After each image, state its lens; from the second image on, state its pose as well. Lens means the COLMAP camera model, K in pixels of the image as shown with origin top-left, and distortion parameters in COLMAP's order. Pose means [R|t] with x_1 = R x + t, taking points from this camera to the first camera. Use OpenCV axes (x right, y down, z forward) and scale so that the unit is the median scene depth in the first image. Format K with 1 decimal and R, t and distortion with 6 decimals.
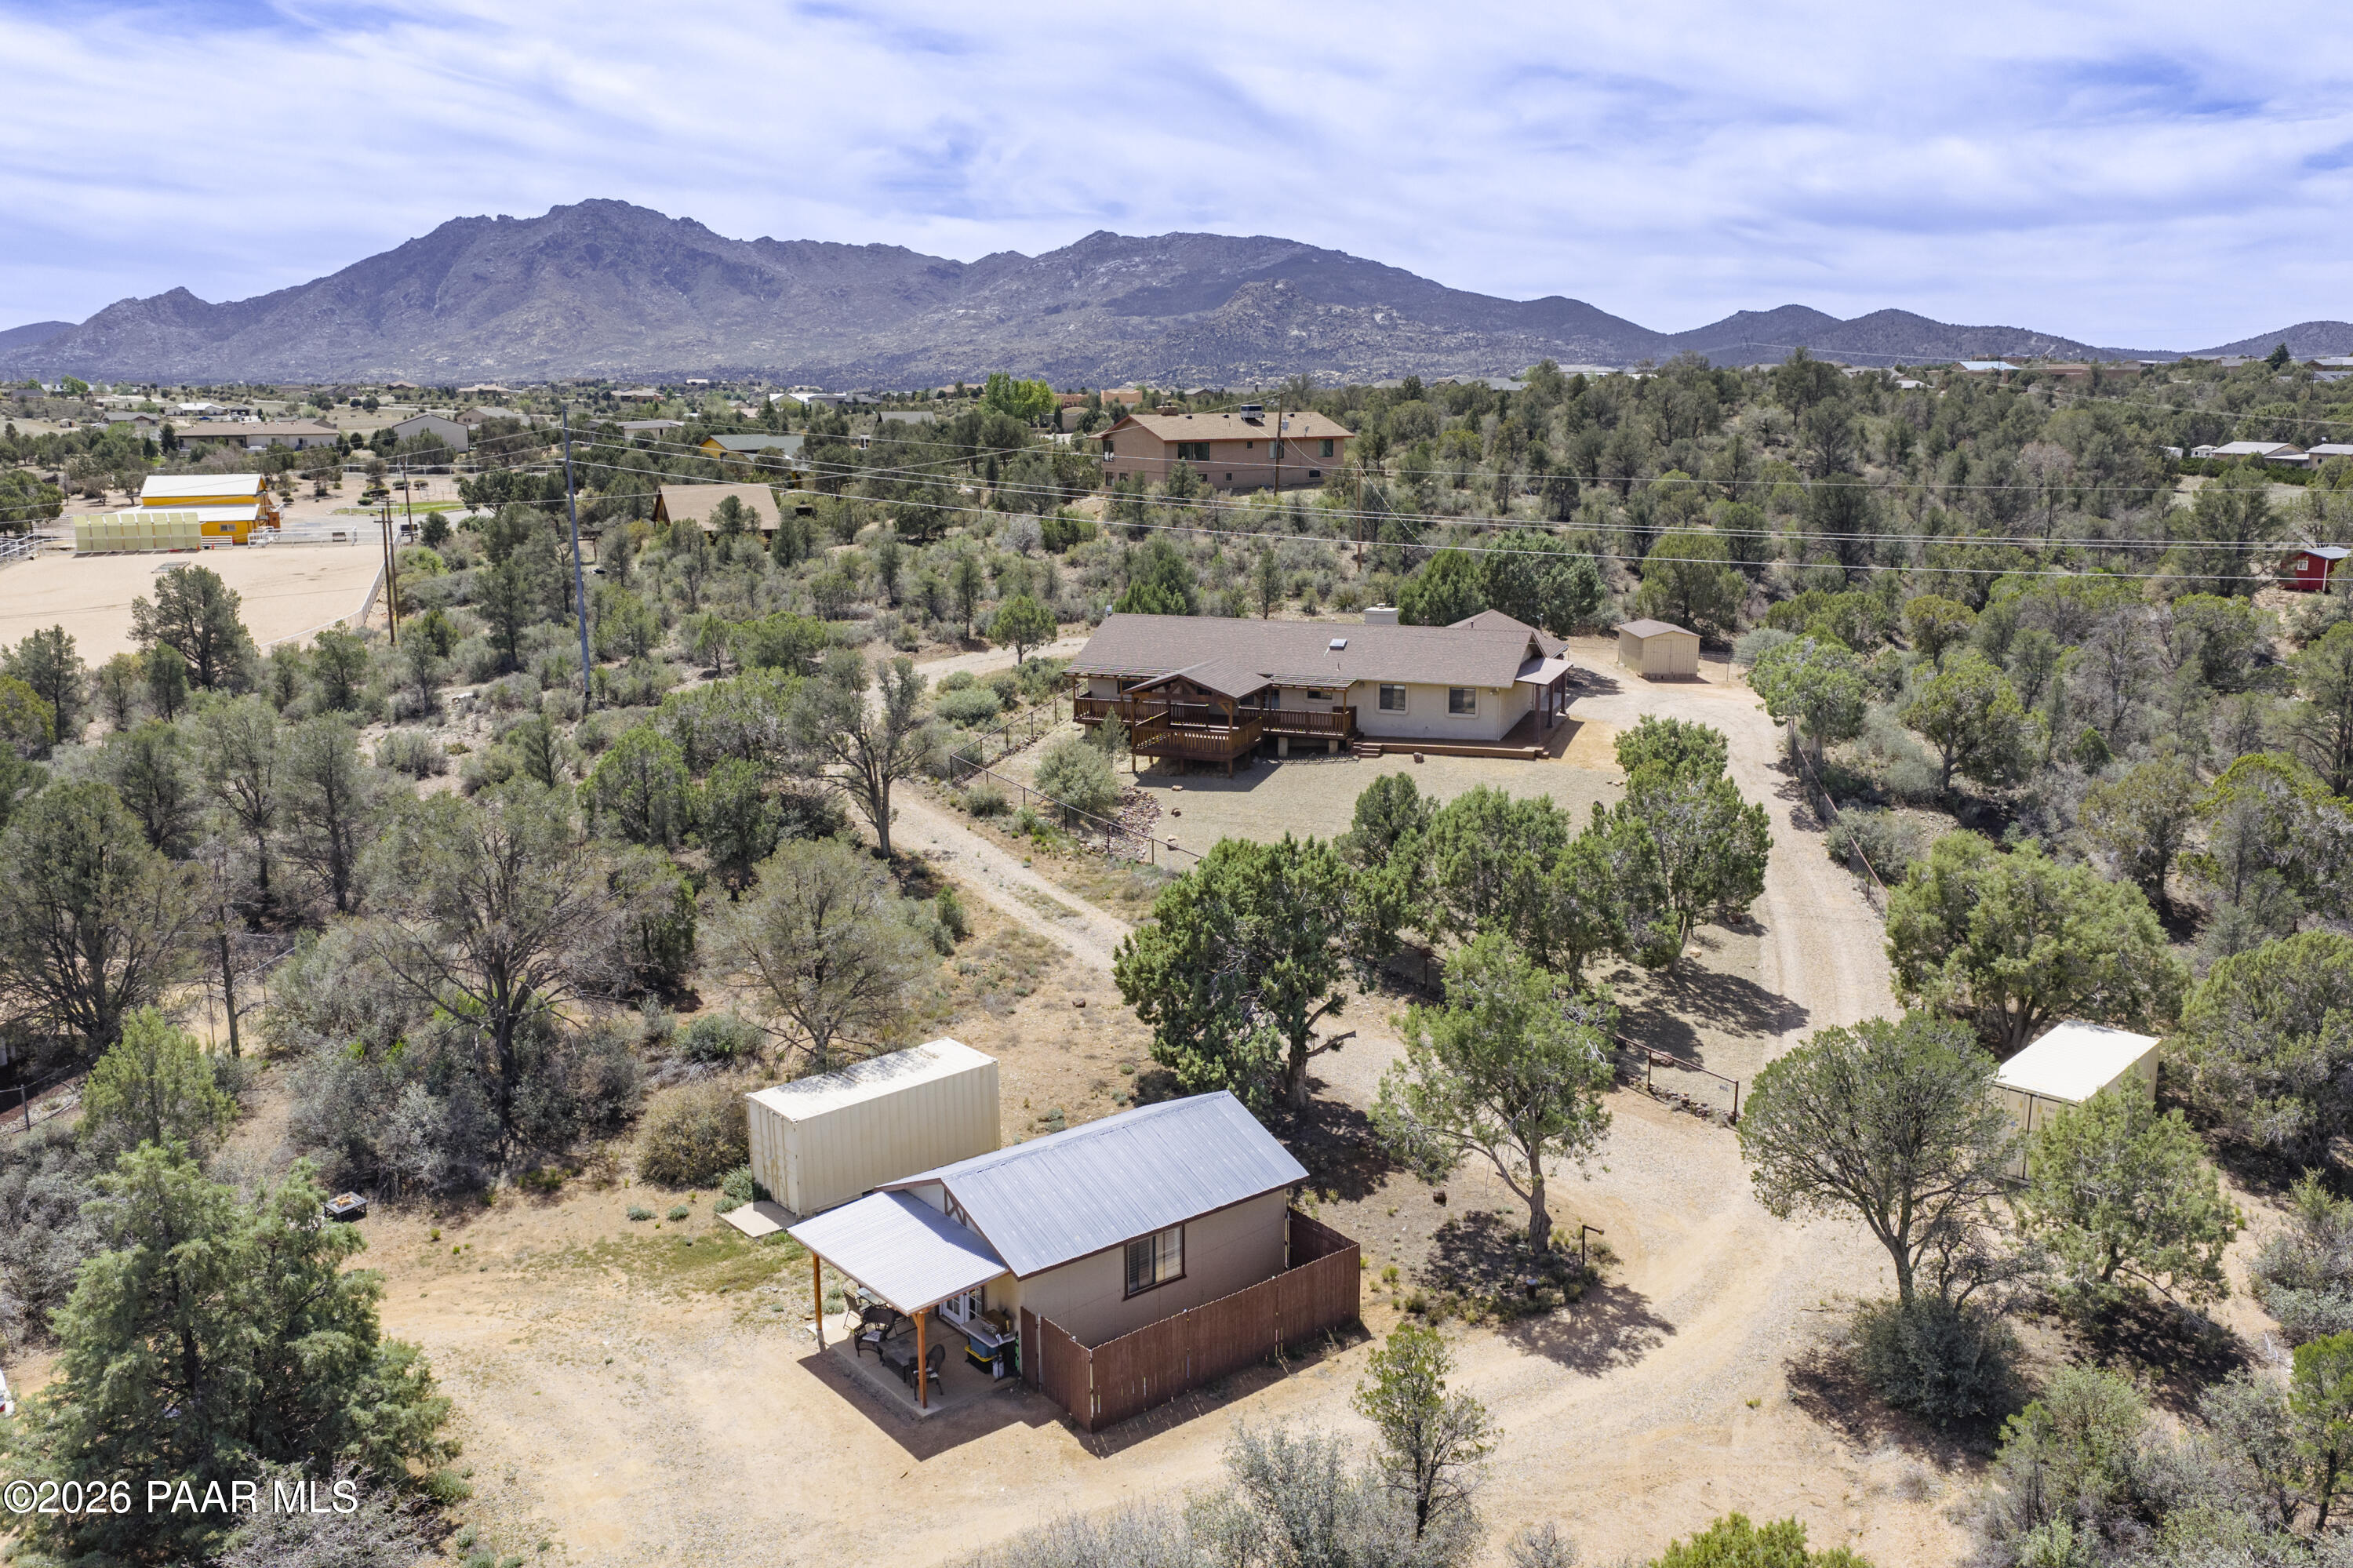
lens RADIAL K [[1945.8, 0, 1182.7], [0, 1945.8, 782.4], [0, 0, 1]] dist [0.018188, -0.042530]
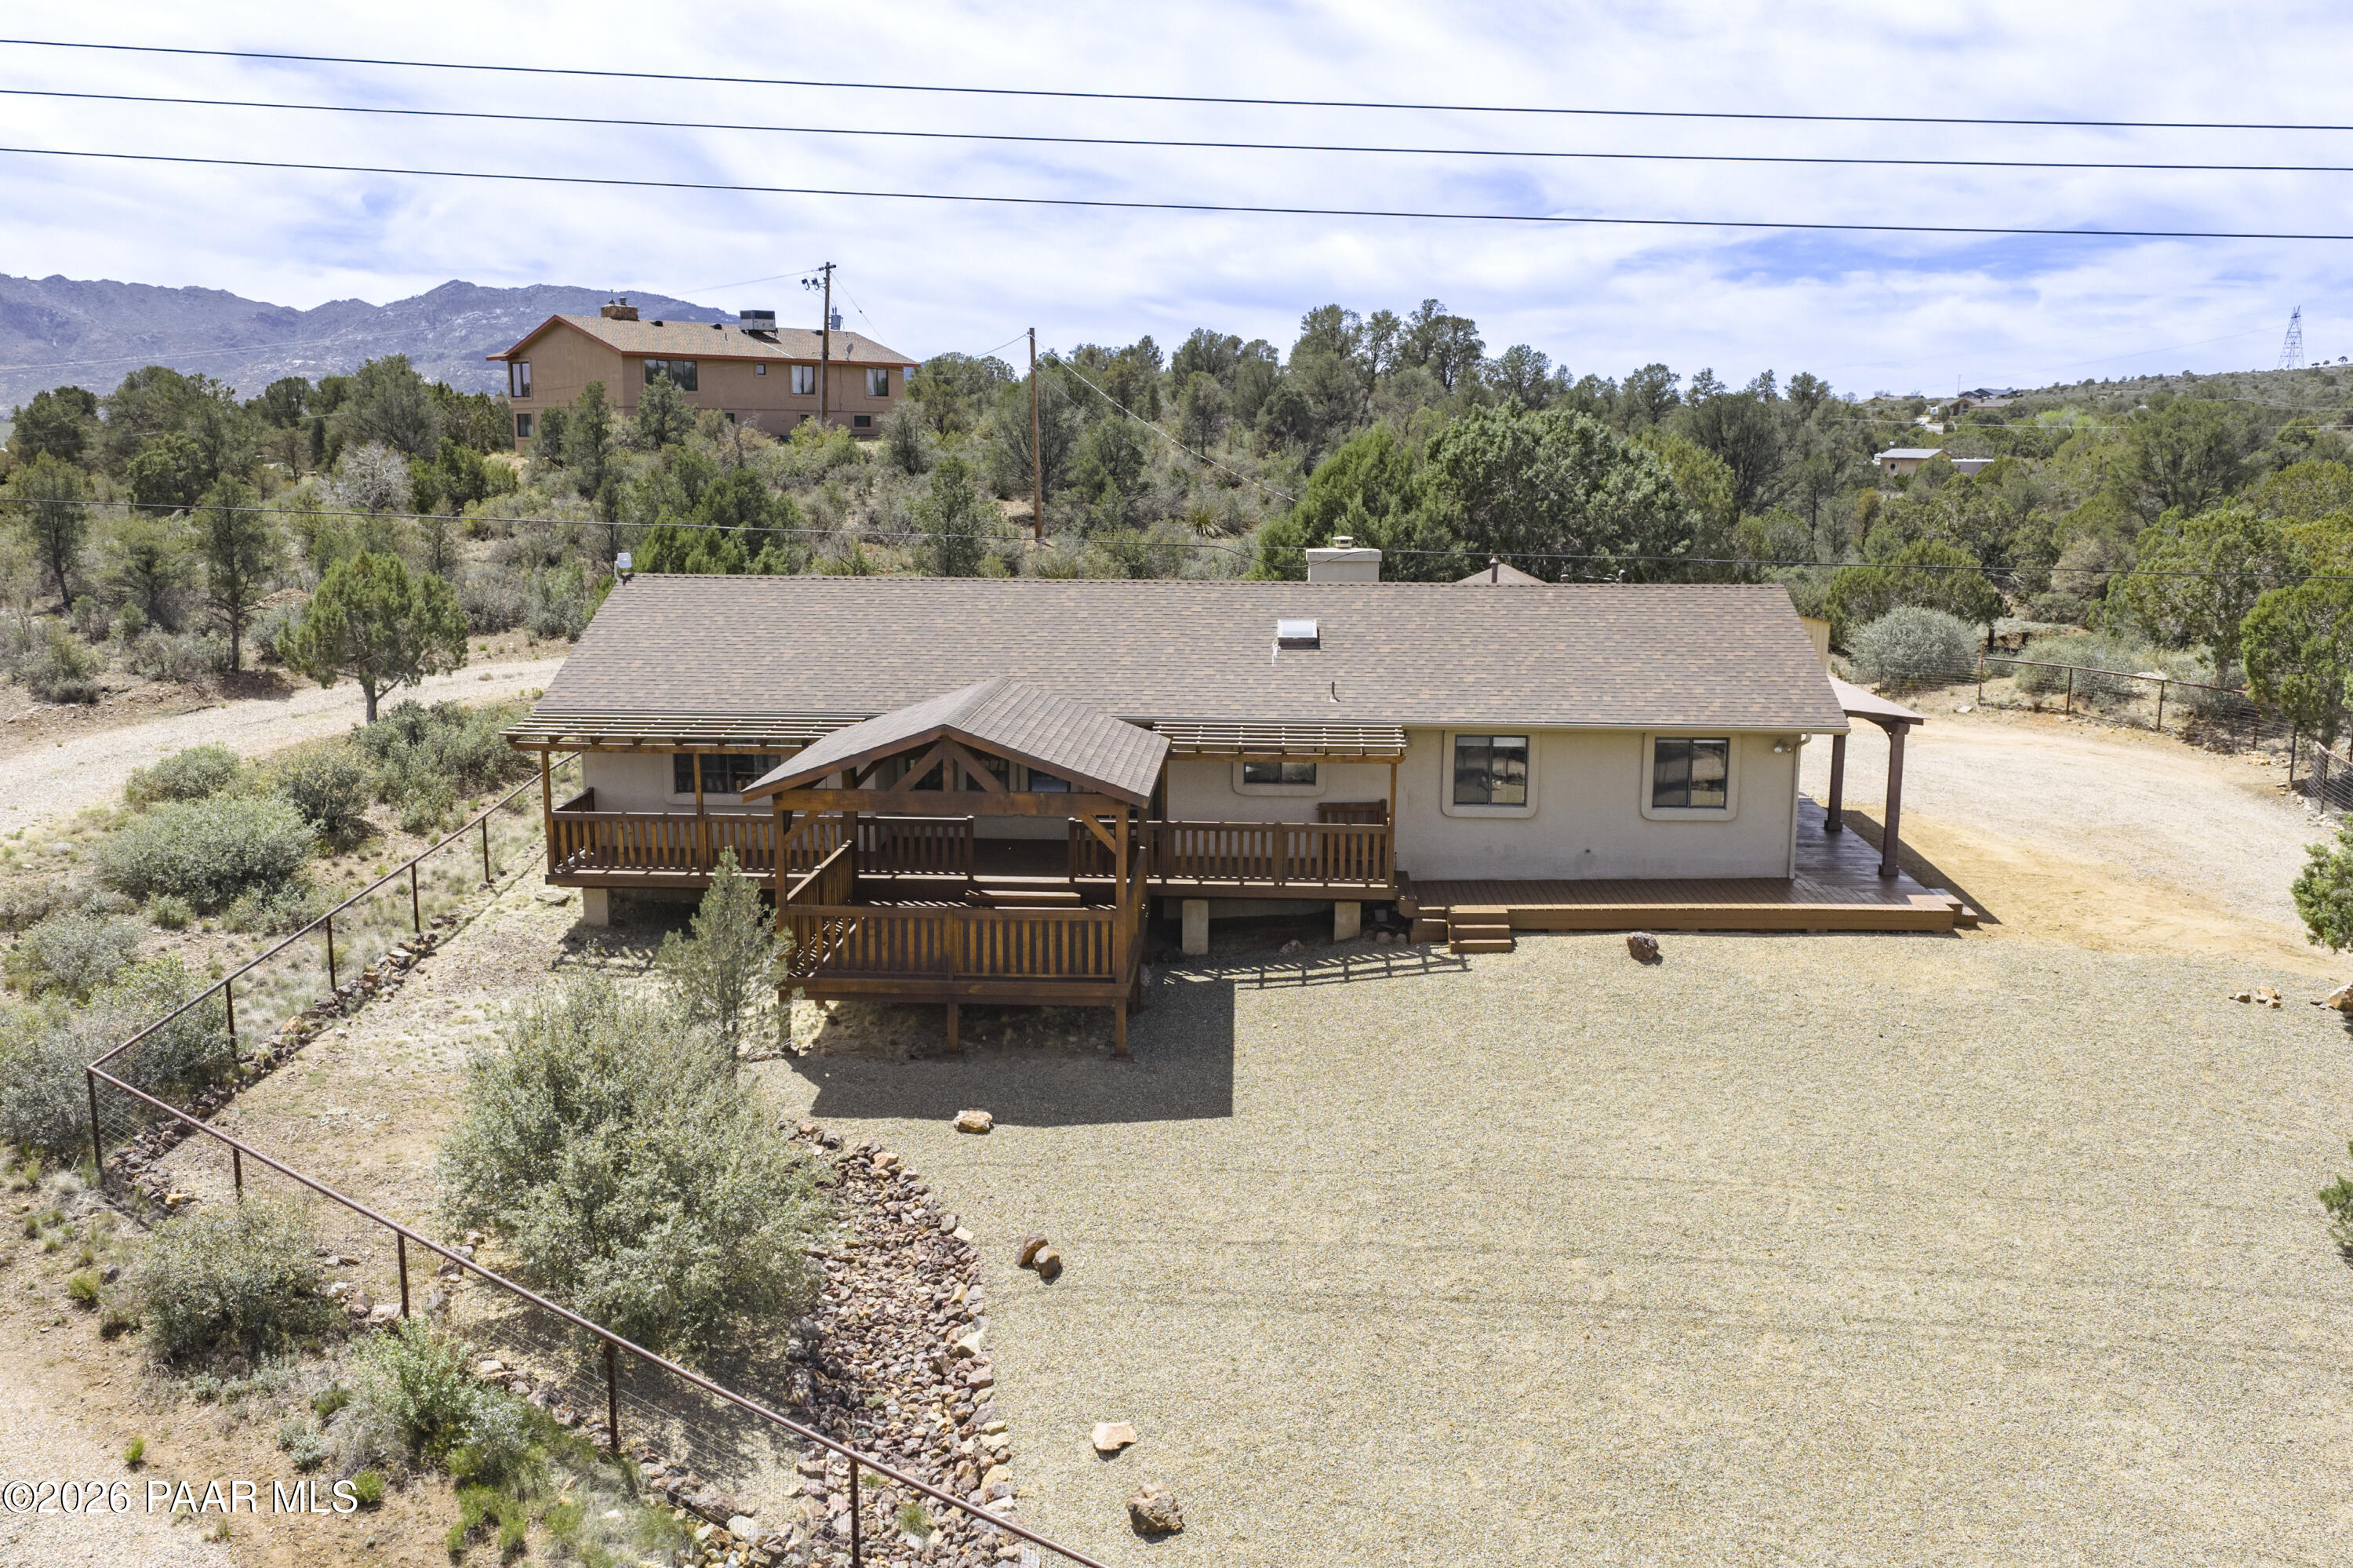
lens RADIAL K [[1945.8, 0, 1182.7], [0, 1945.8, 782.4], [0, 0, 1]] dist [0.018188, -0.042530]
pose [[0.952967, -0.043709, 0.299905, -0.049385], [0.053178, 0.998309, -0.023479, -0.033091], [-0.298372, 0.038323, 0.953680, 0.616047]]
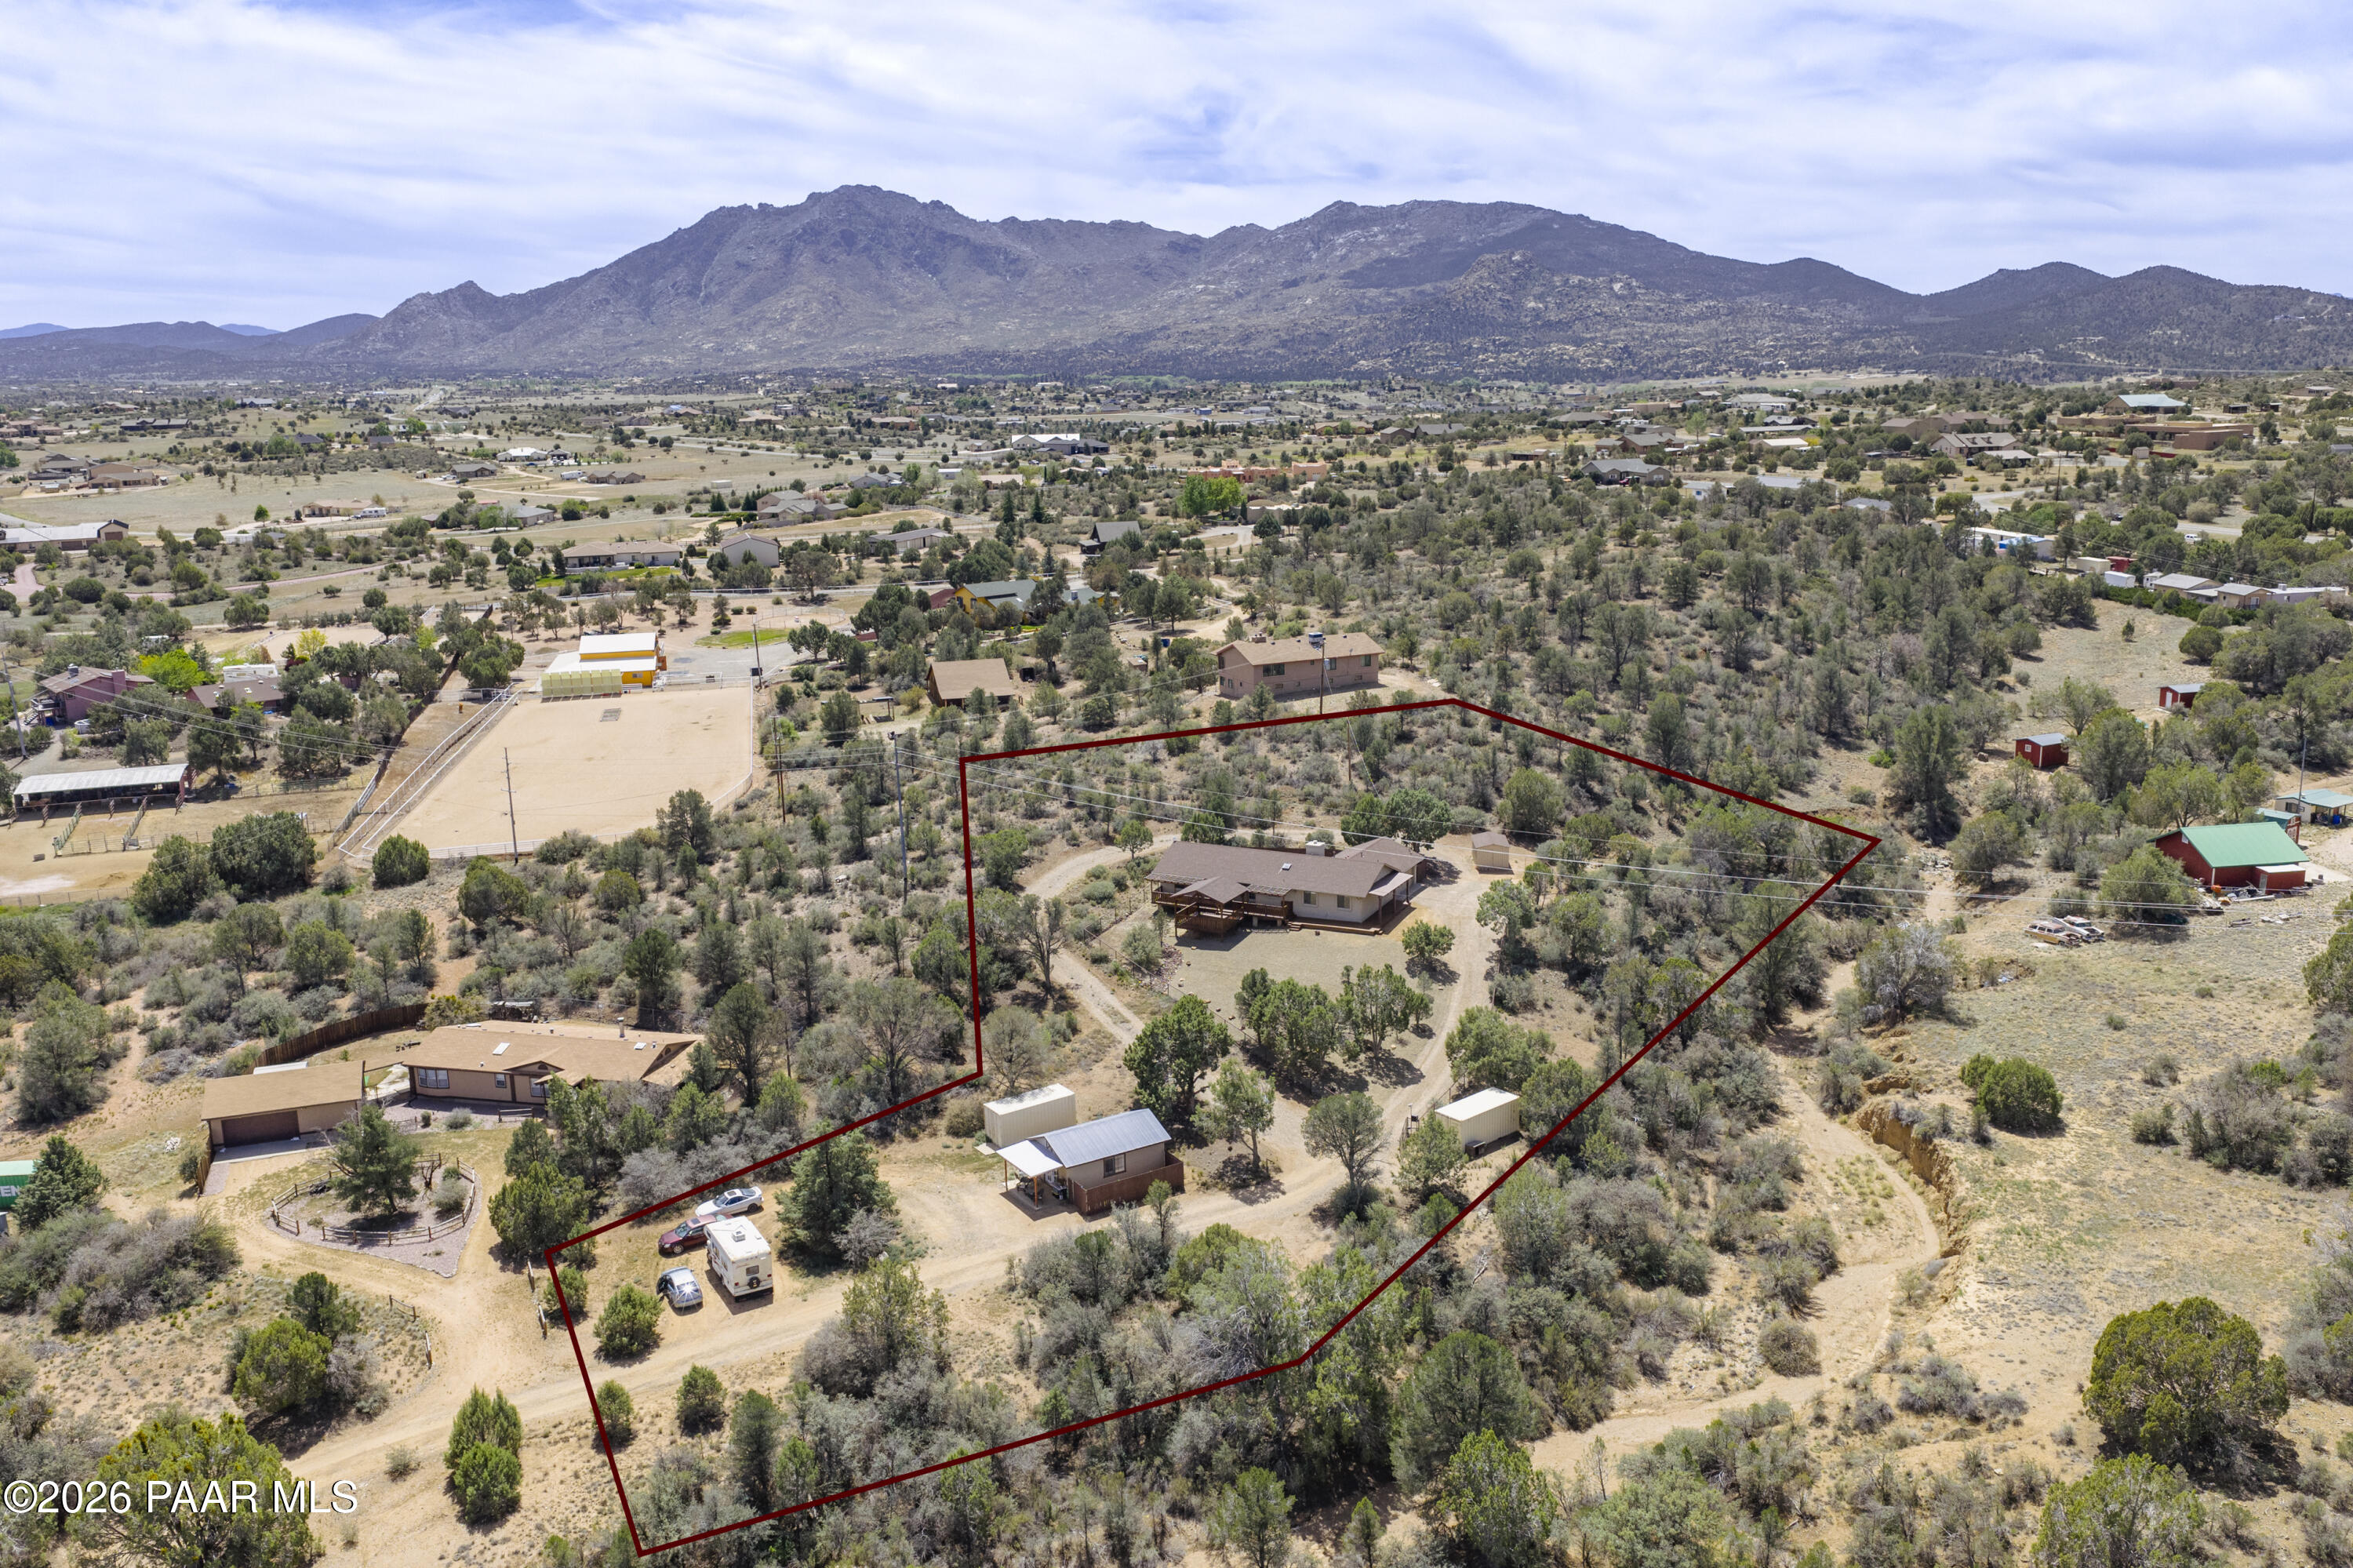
lens RADIAL K [[1945.8, 0, 1182.7], [0, 1945.8, 782.4], [0, 0, 1]] dist [0.018188, -0.042530]
pose [[0.992506, 0.006963, -0.122001, 0.199378], [-0.004794, 0.999825, 0.018064, -0.177433], [0.122105, -0.017343, 0.992366, -0.868085]]
